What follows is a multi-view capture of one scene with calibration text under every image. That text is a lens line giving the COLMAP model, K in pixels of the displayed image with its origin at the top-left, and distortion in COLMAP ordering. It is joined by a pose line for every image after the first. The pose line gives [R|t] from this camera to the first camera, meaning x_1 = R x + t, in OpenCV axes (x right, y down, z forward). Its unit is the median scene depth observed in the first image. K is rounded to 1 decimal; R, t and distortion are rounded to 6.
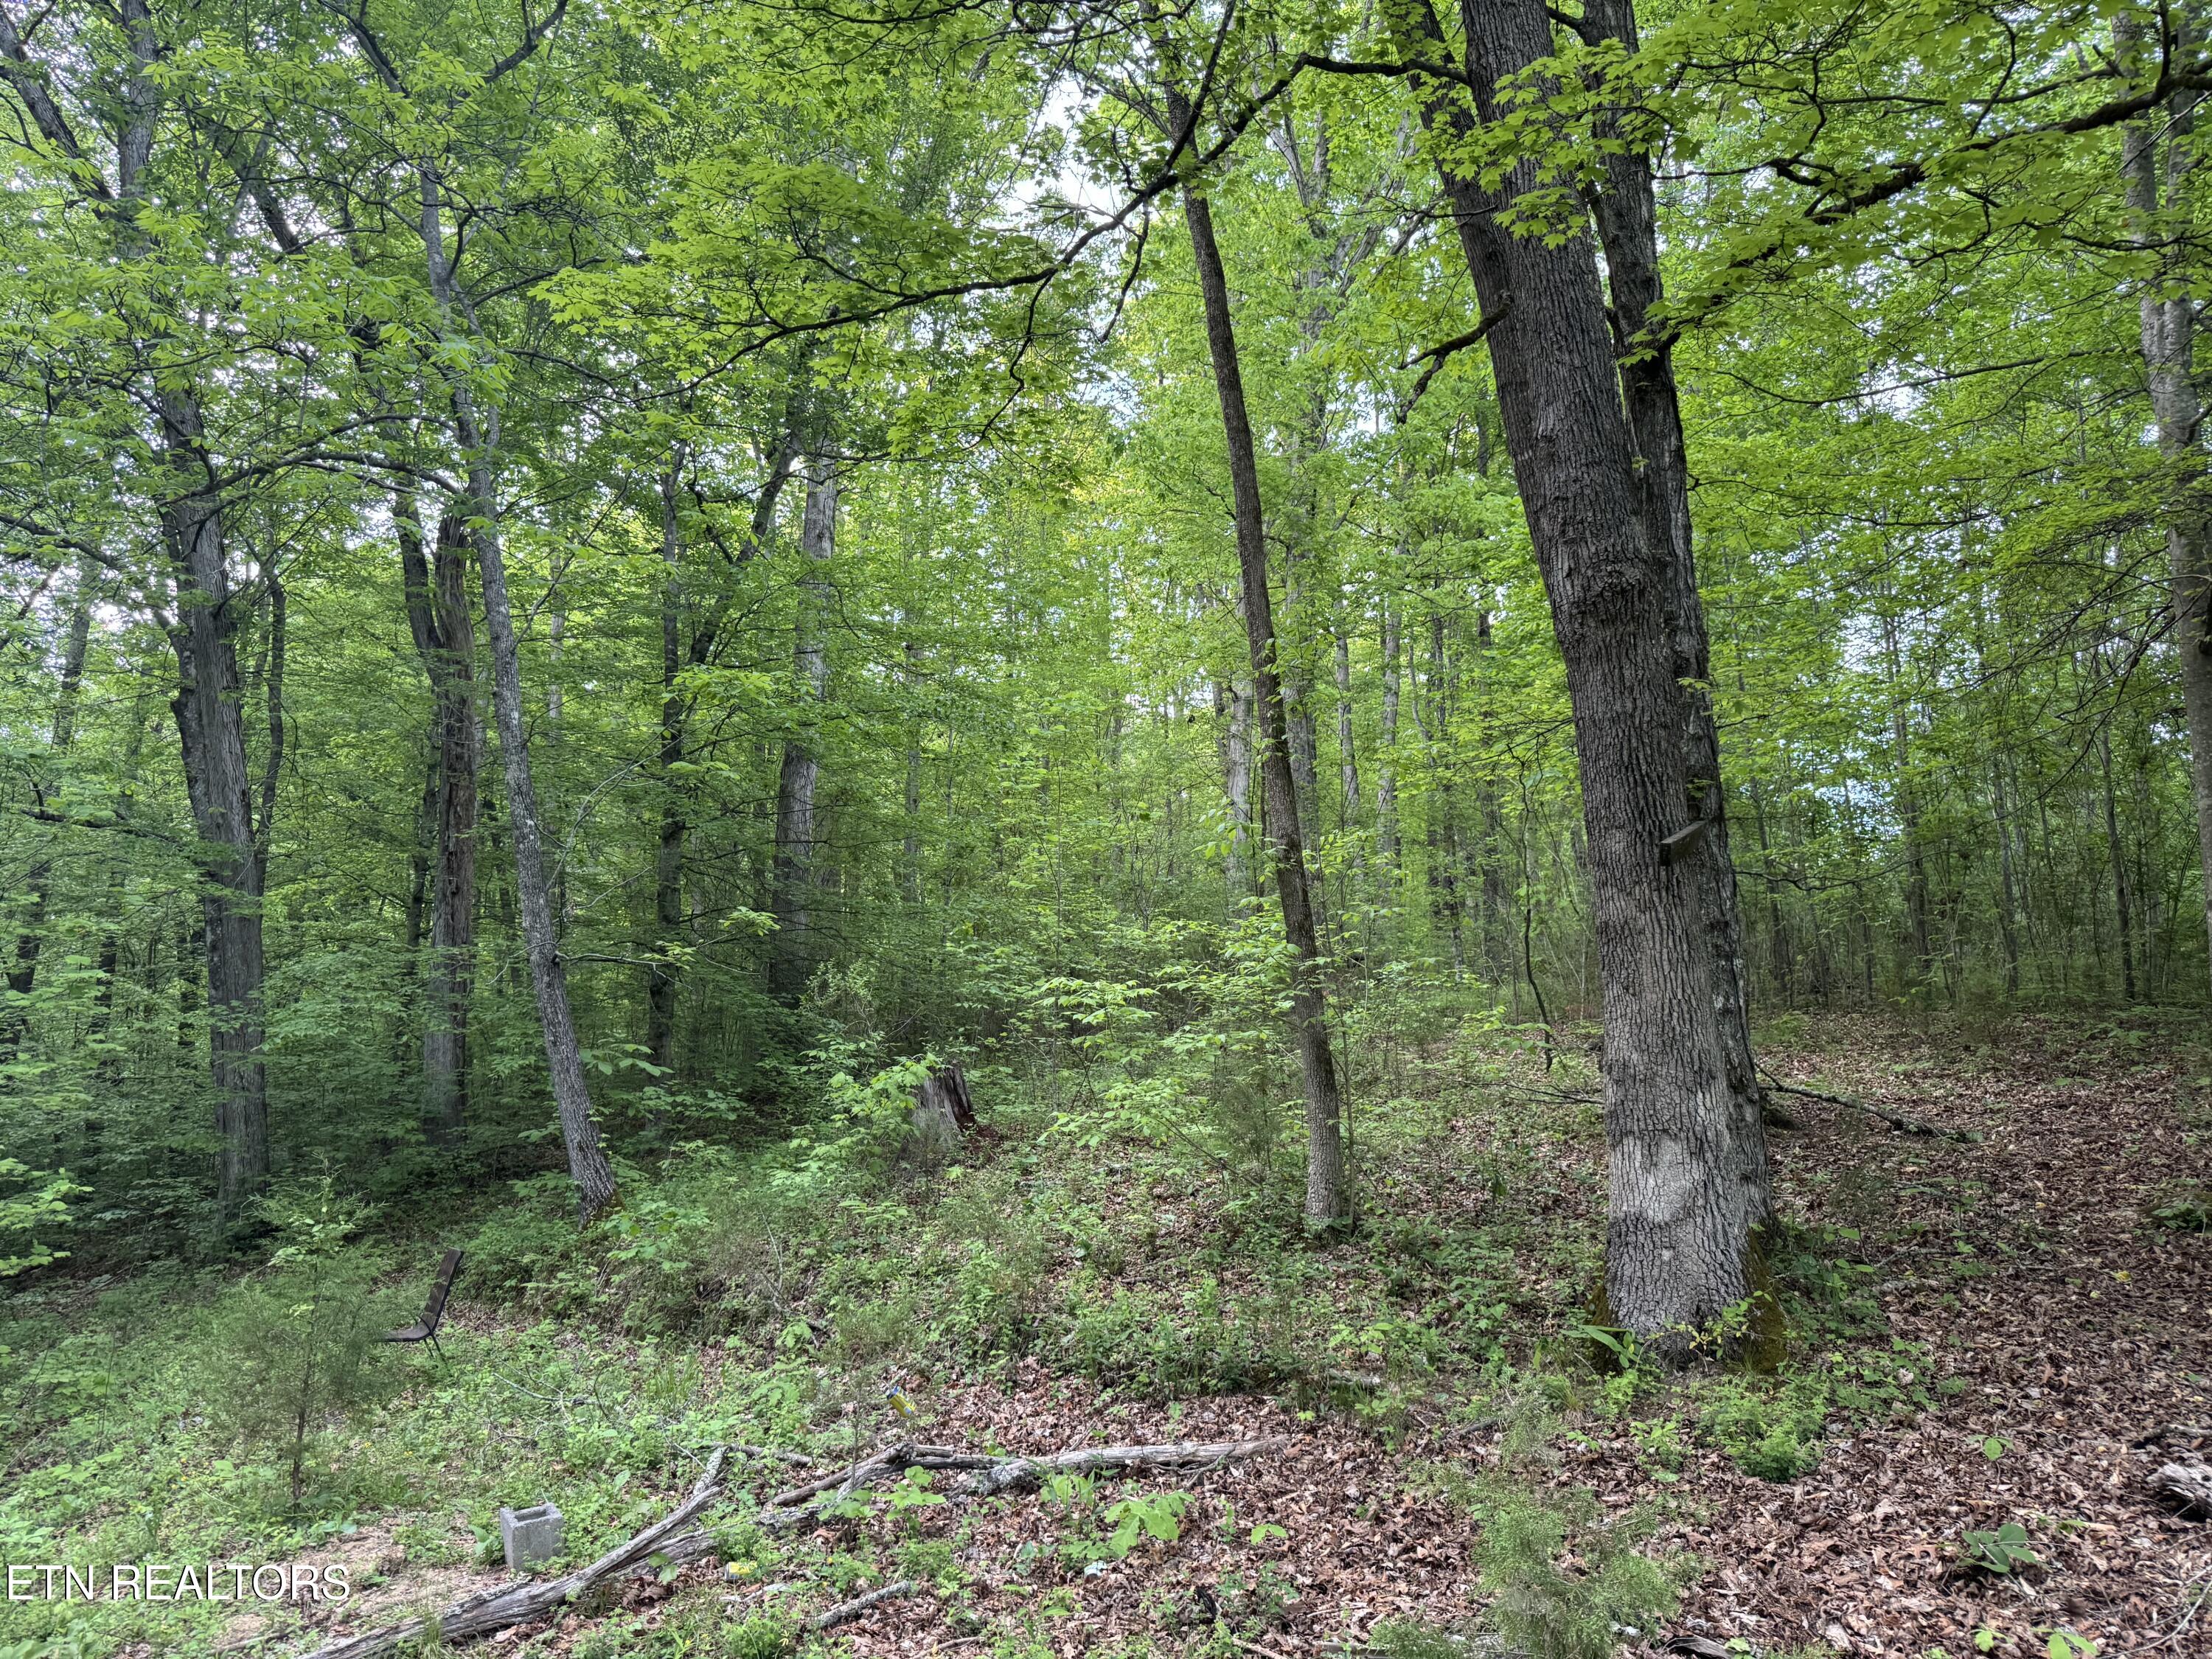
lens RADIAL K [[1594.2, 0, 1110.1], [0, 1594.2, 815.1], [0, 0, 1]] dist [0.000443, 0.000362]
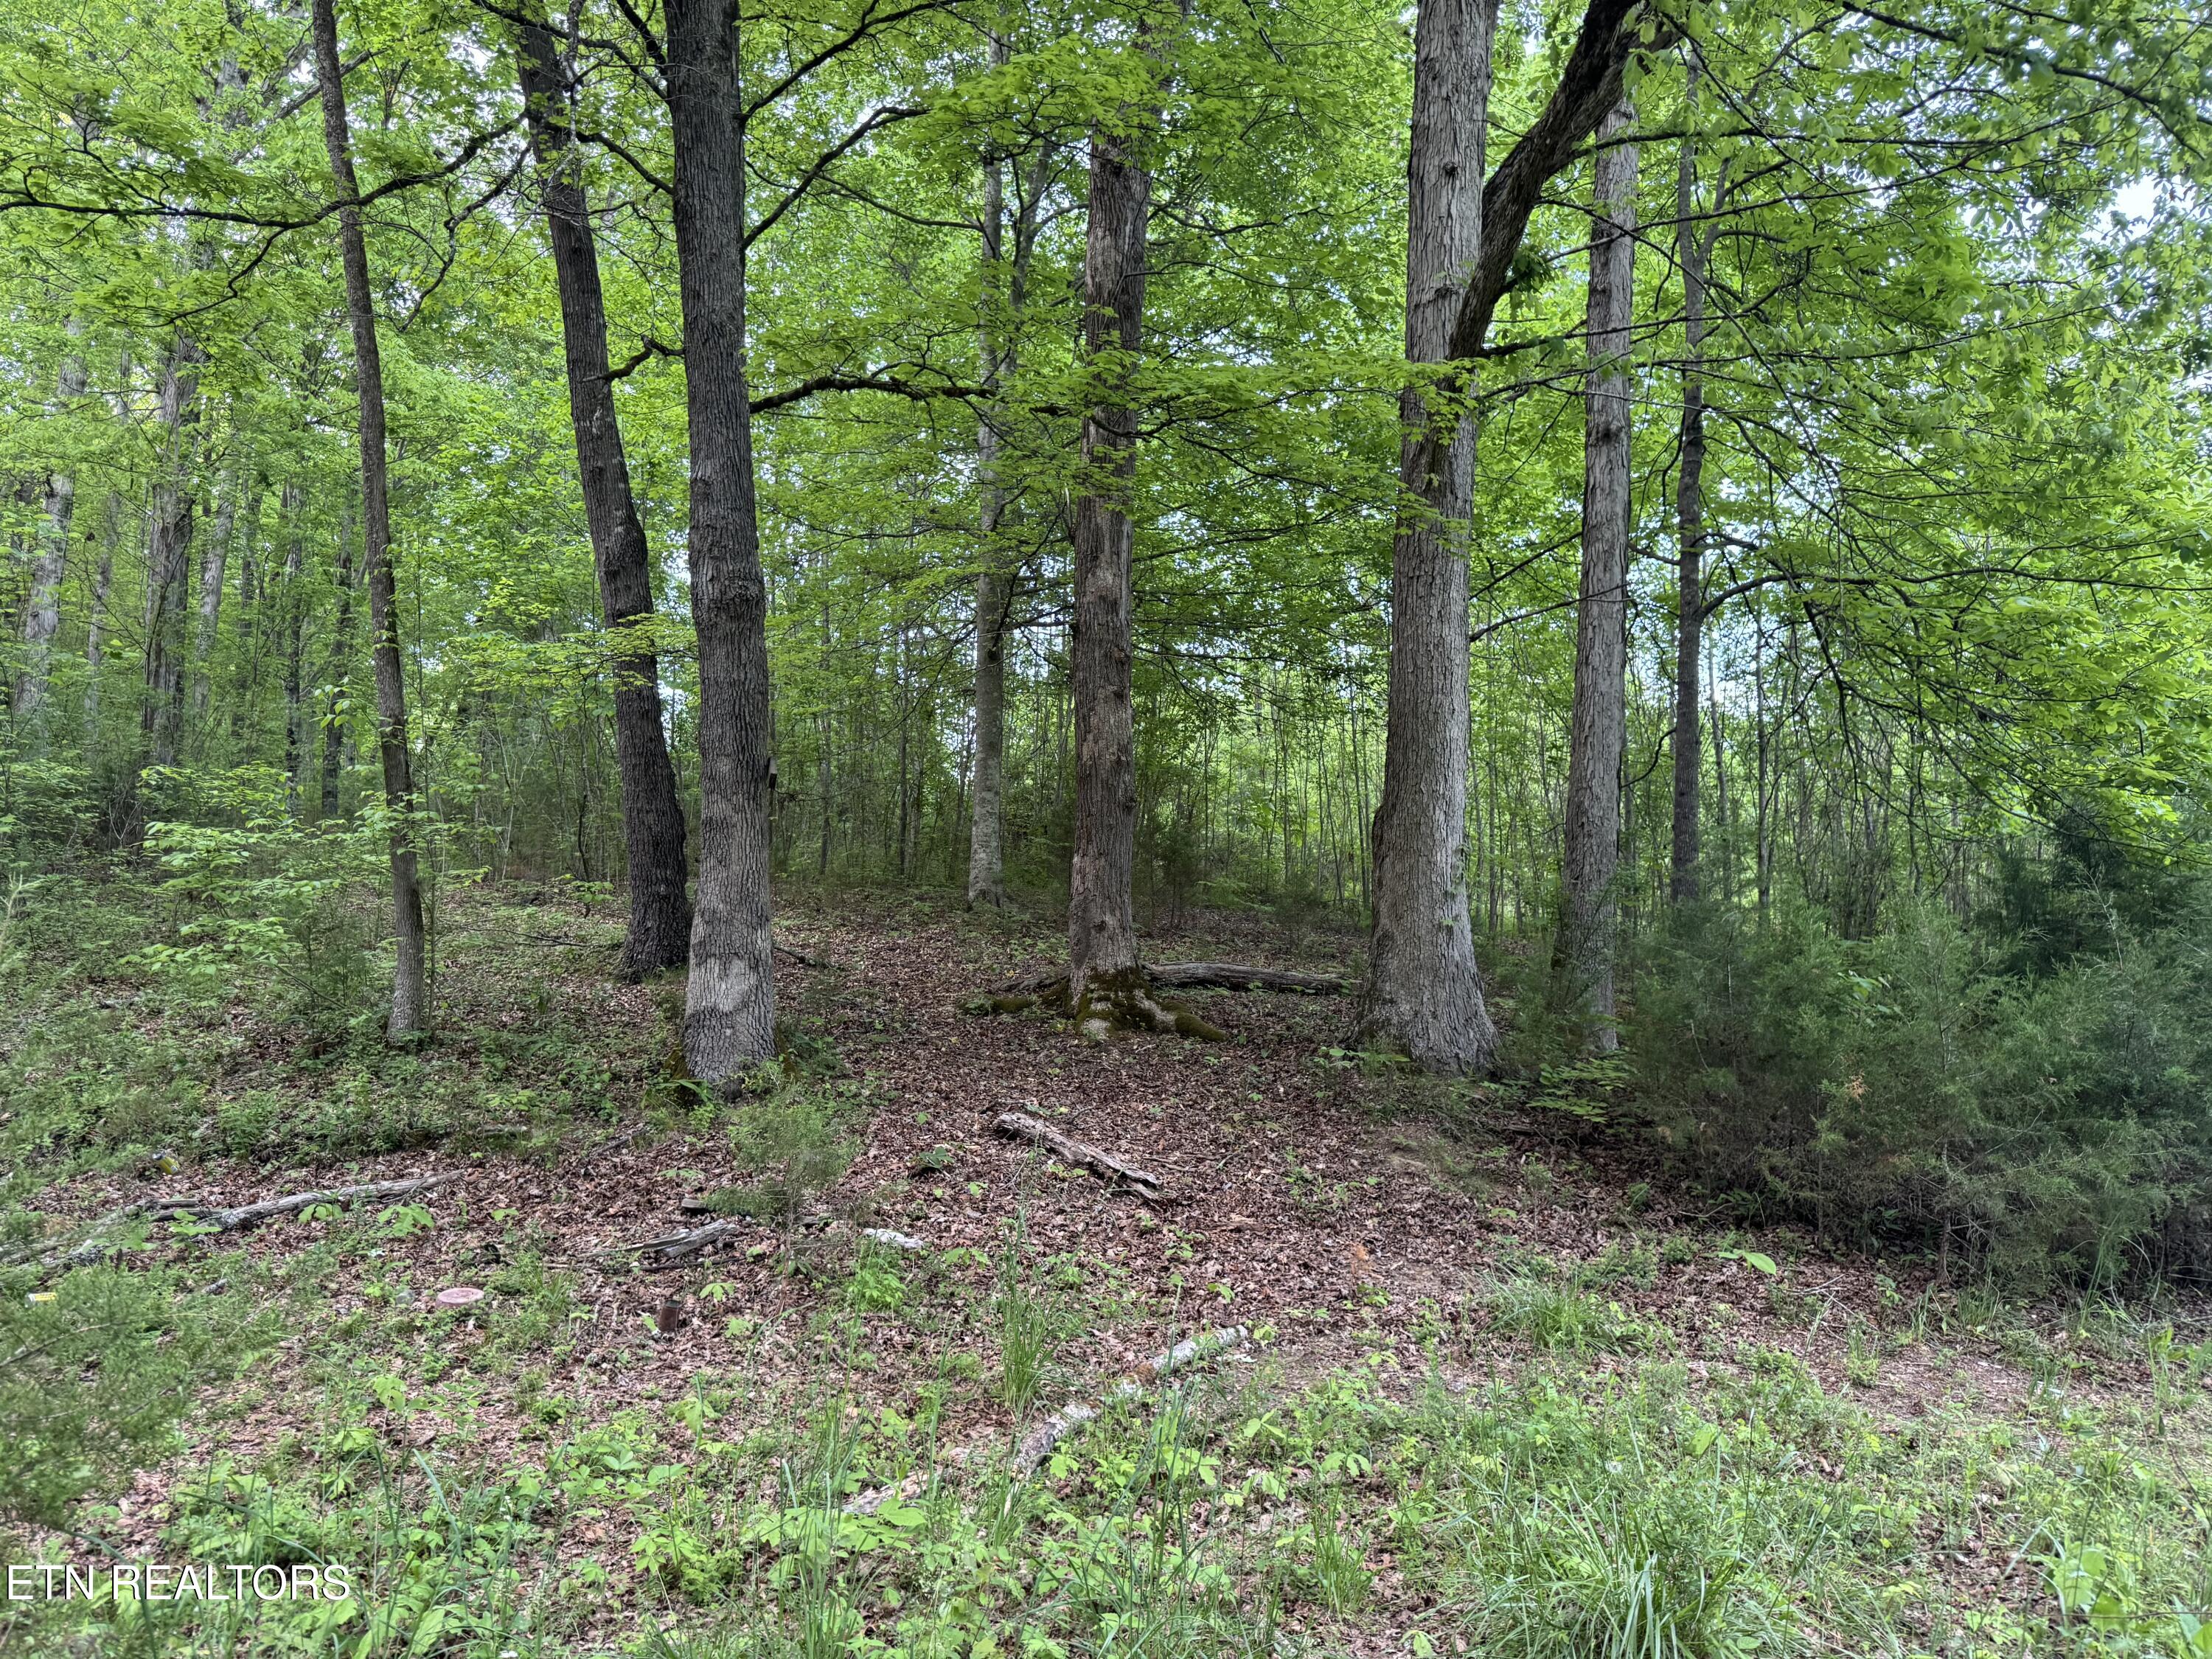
lens RADIAL K [[1594.2, 0, 1104.9], [0, 1594.2, 836.2], [0, 0, 1]] dist [0.000443, 0.000362]
pose [[0.735255, 0.055941, 0.675479, -0.447507], [-0.120806, 0.991447, 0.049389, -0.035667], [-0.666938, -0.117916, 0.735724, -0.372233]]
